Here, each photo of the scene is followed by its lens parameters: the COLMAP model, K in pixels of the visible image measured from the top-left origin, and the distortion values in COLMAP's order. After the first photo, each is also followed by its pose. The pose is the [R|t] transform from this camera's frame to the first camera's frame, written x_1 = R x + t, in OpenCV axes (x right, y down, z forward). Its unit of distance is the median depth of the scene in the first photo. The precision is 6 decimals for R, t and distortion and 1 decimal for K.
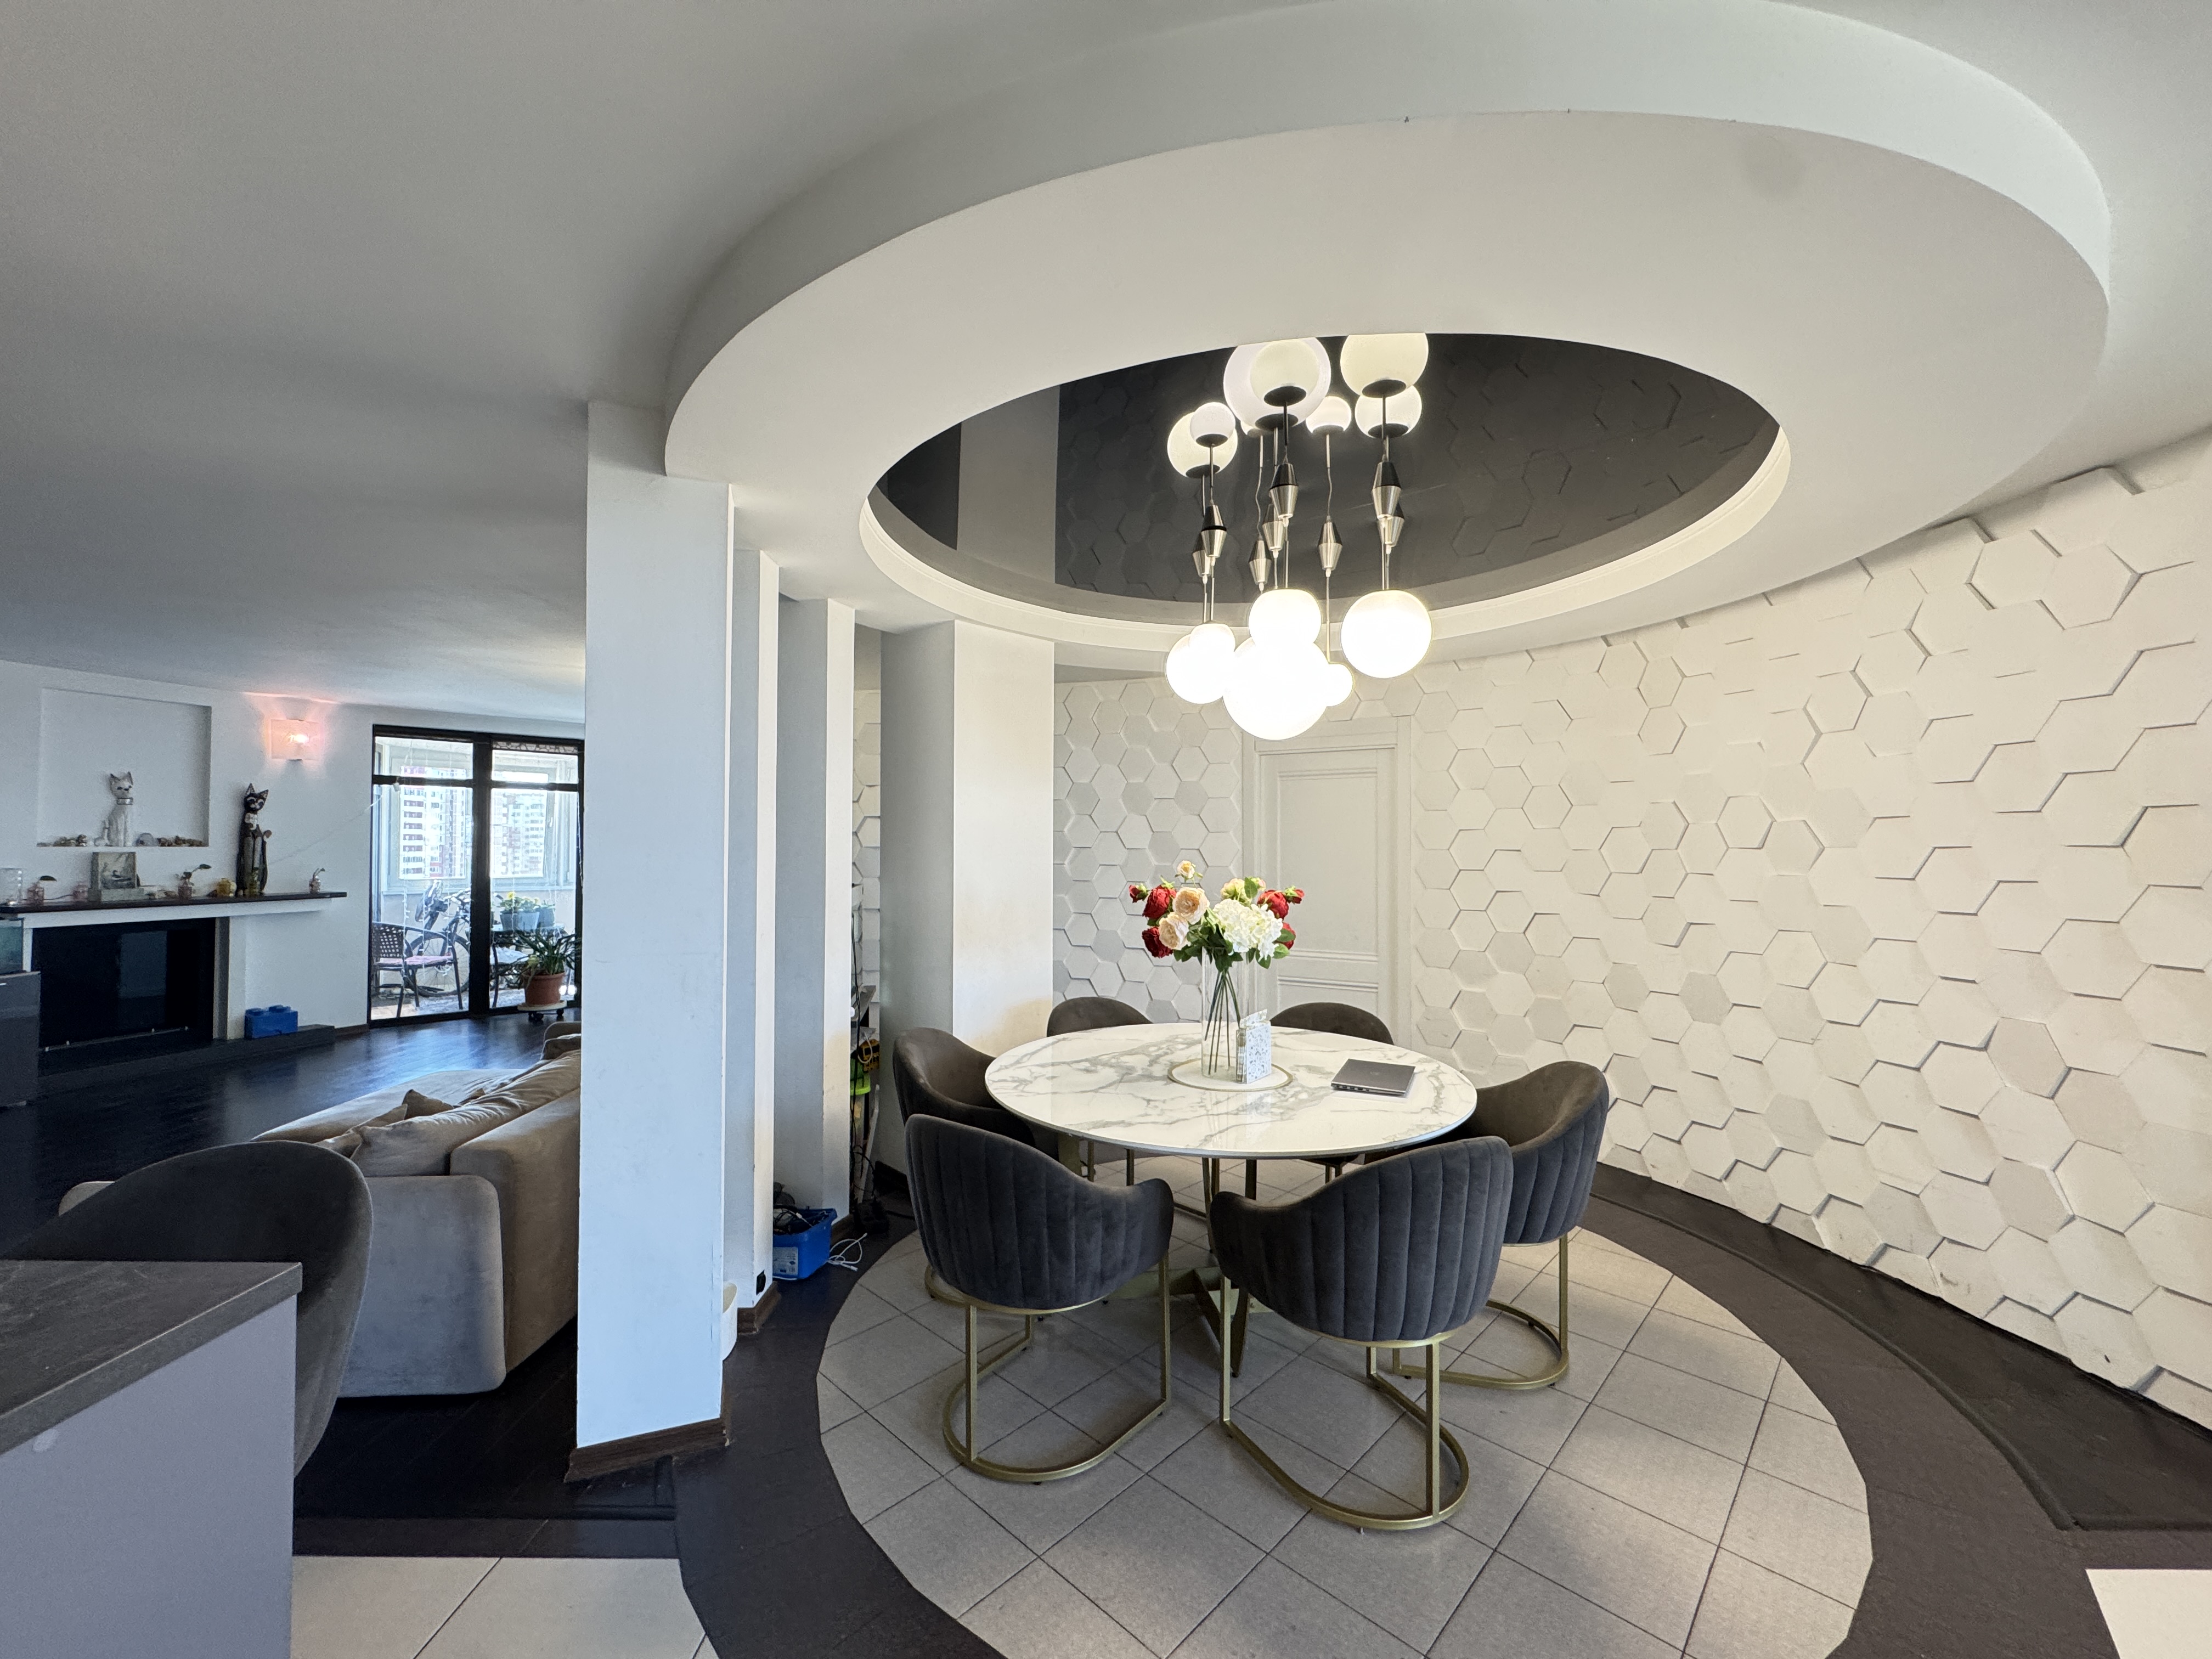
lens RADIAL K [[890.7, 0, 1098.7], [0, 890.7, 827.3], [0, 0, 1]] dist [-0.001163, 0.000382]
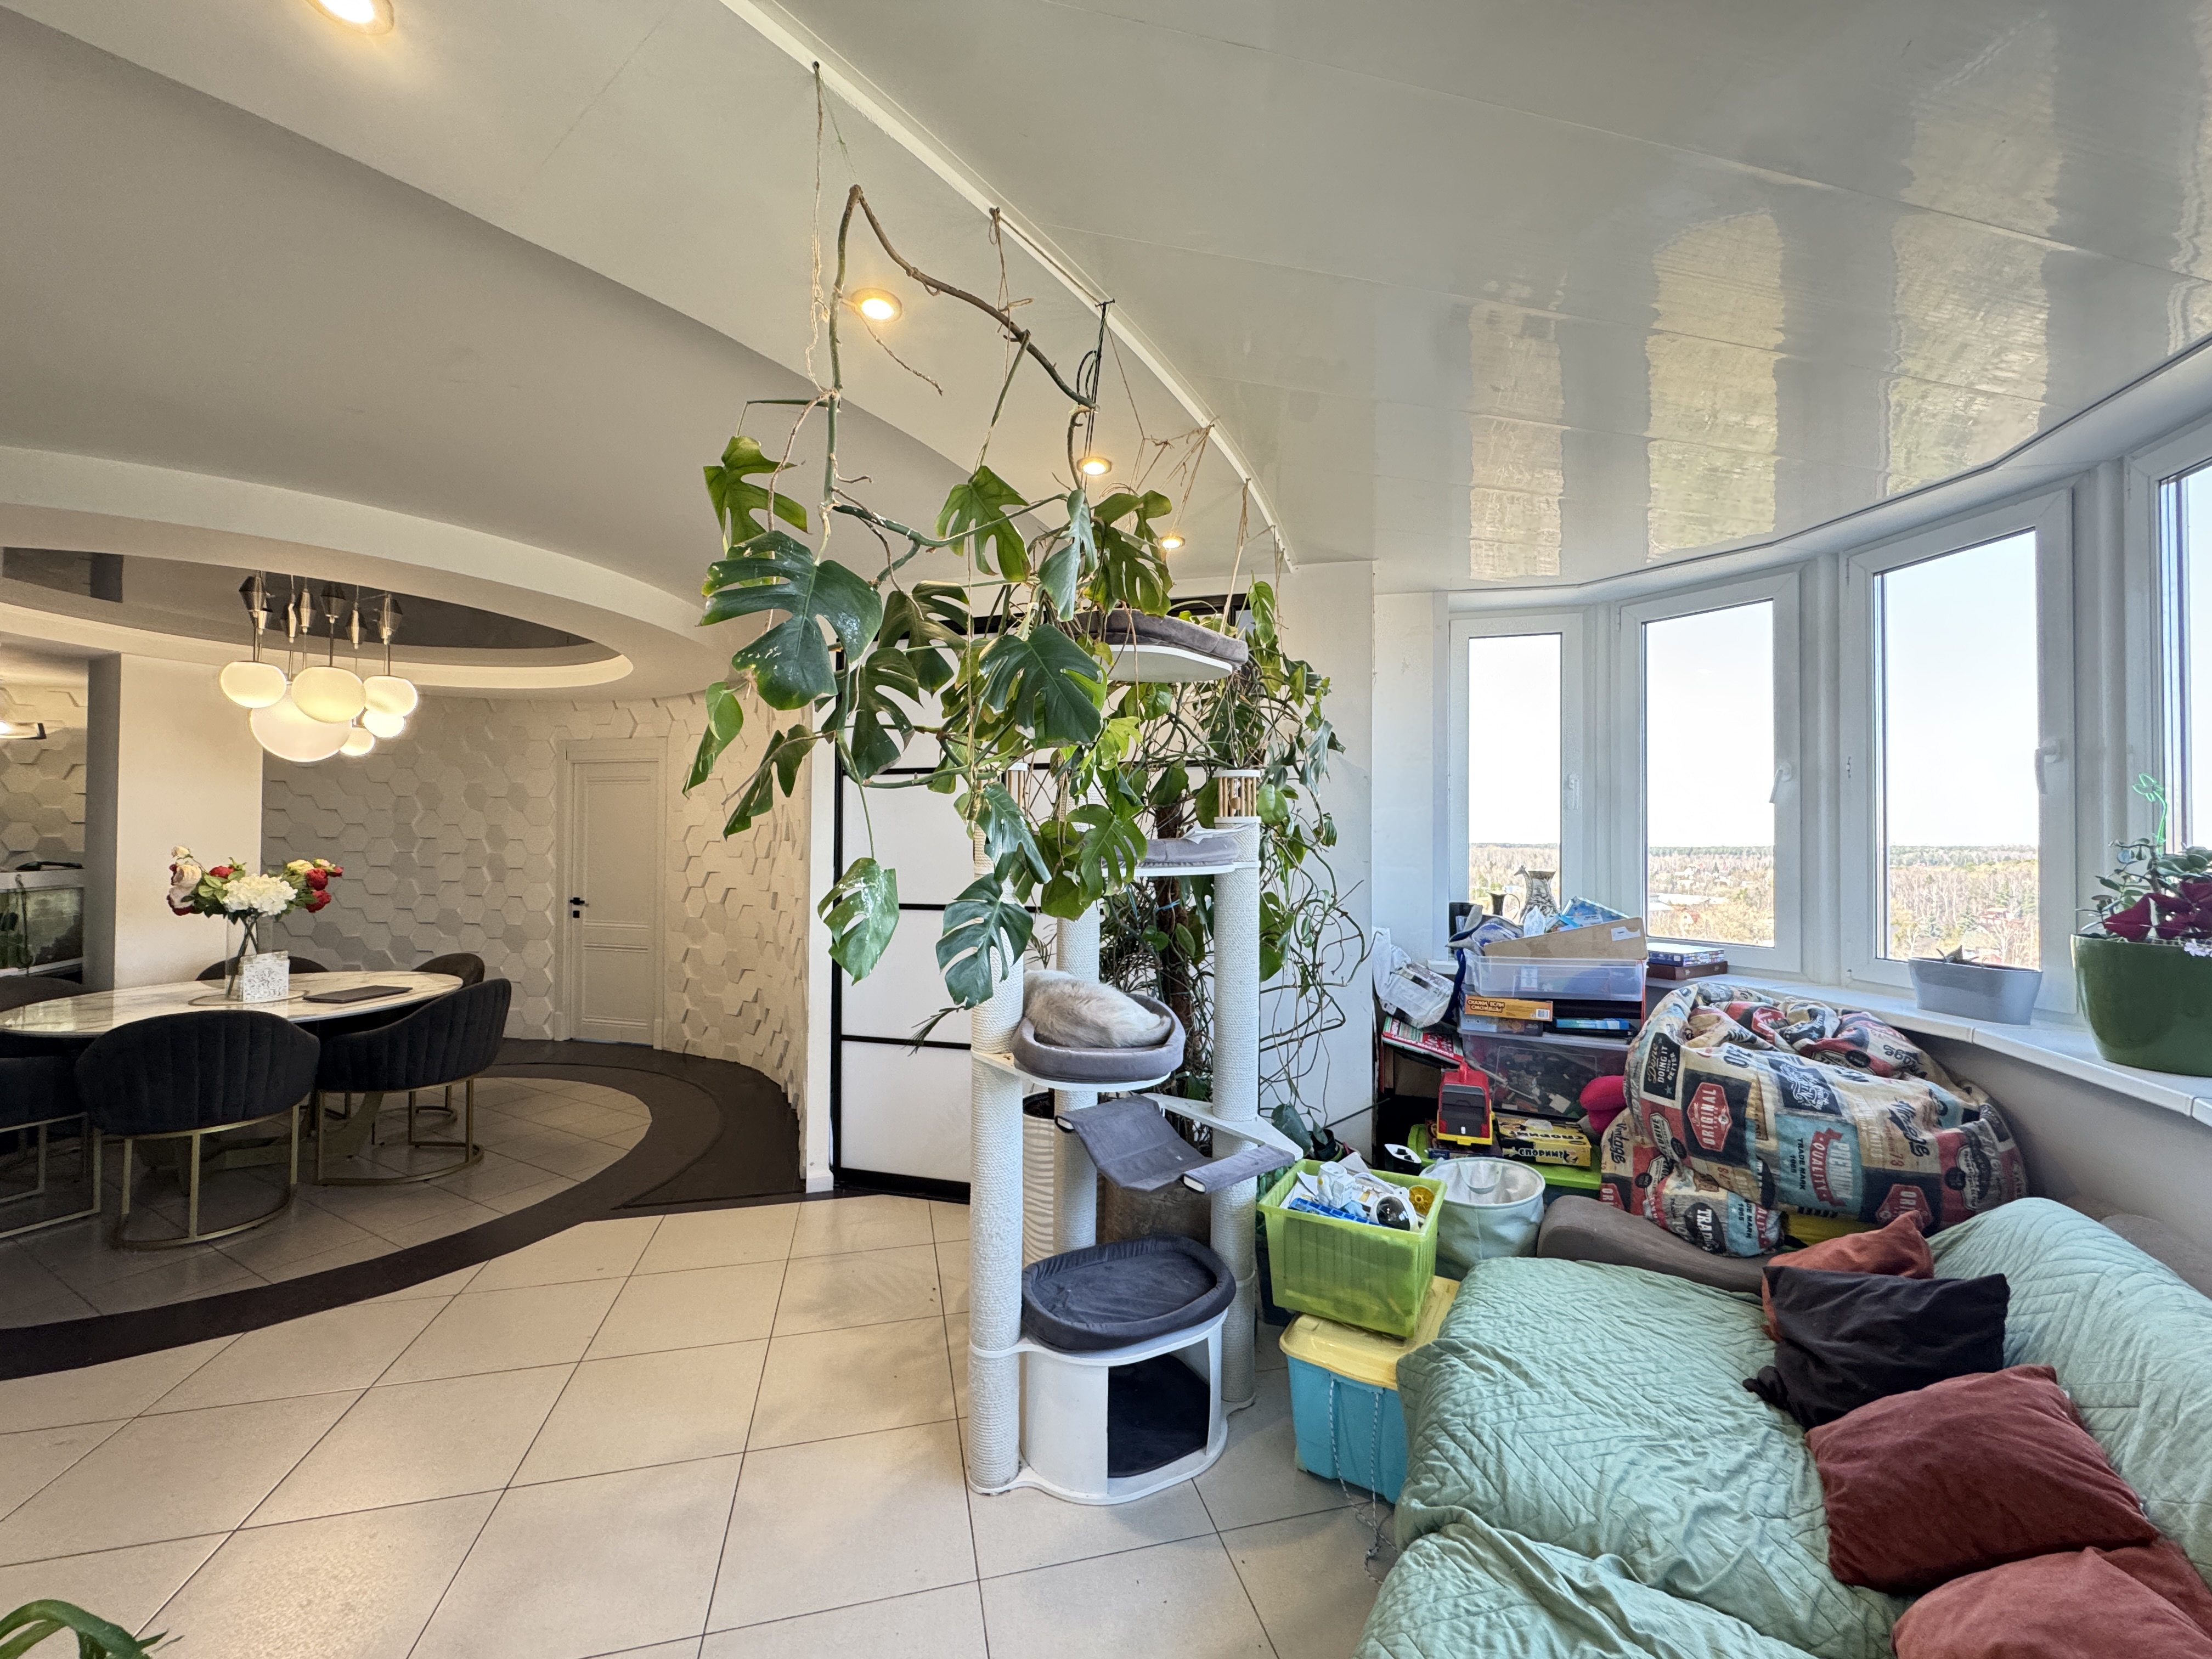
lens RADIAL K [[890.7, 0, 1098.7], [0, 890.7, 827.3], [0, 0, 1]] dist [-0.001163, 0.000382]
pose [[0.968108, 0.012629, 0.250214, 0.843498], [-0.014835, 0.999866, 0.006929, -0.018128], [-0.250093, -0.010420, 0.968166, -0.548866]]
